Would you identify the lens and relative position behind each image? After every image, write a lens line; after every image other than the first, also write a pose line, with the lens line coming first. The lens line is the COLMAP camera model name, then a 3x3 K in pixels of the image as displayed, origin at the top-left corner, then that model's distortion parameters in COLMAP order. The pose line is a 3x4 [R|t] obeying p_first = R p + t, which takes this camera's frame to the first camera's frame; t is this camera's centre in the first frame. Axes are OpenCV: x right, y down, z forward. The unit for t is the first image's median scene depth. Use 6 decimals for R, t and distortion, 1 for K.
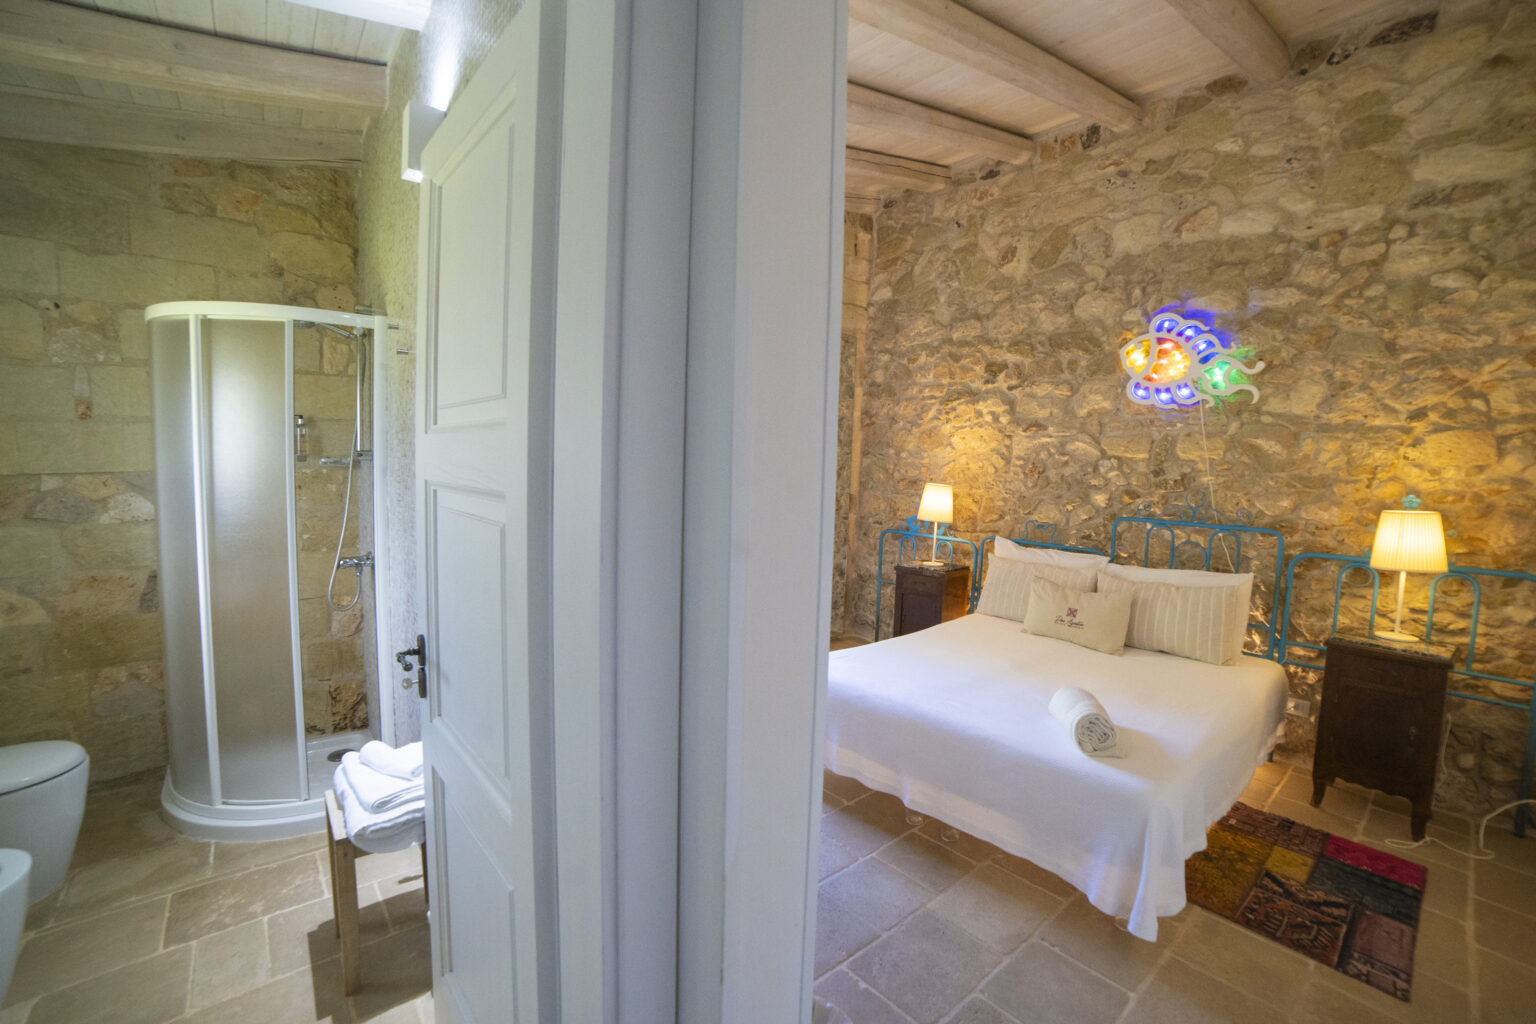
lens RADIAL K [[624.2, 0, 783.6], [0, 624.2, 510.4], [0, 0, 1]] dist [-0.055886, 0.007156]
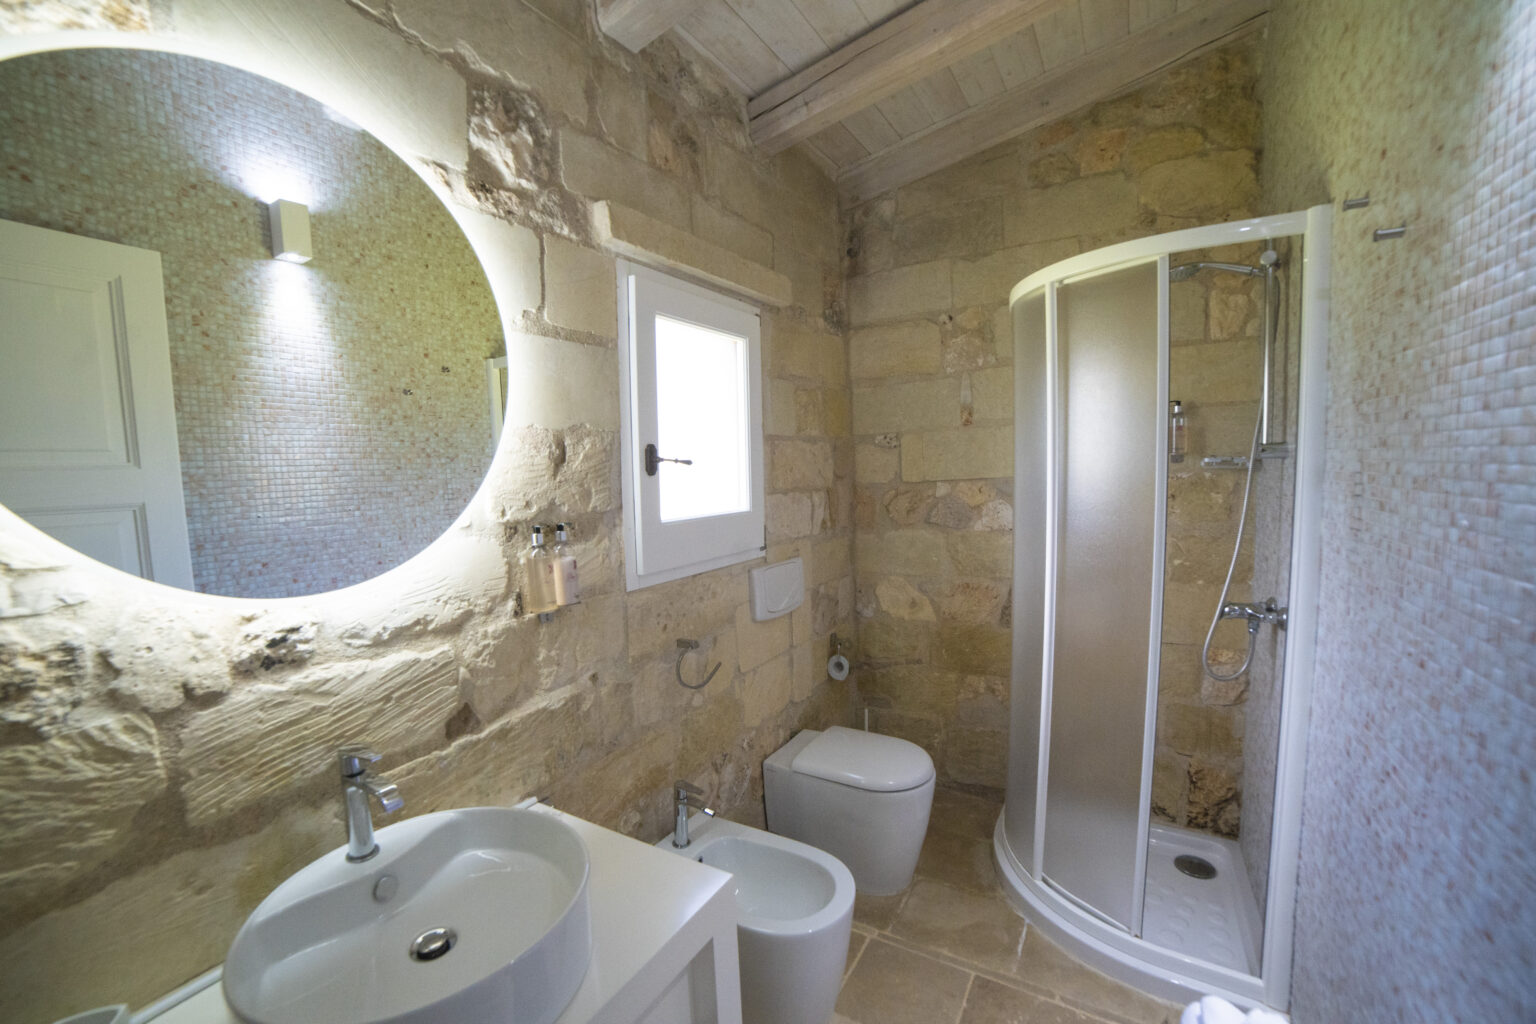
lens RADIAL K [[624.2, 0, 759.8], [0, 624.2, 513.7], [0, 0, 1]] dist [-0.055886, 0.007156]
pose [[0.292718, 0.047185, -0.955034, -0.284347], [-0.035643, 0.998626, 0.038414, -0.034870], [0.955534, 0.022795, 0.293998, 0.358189]]
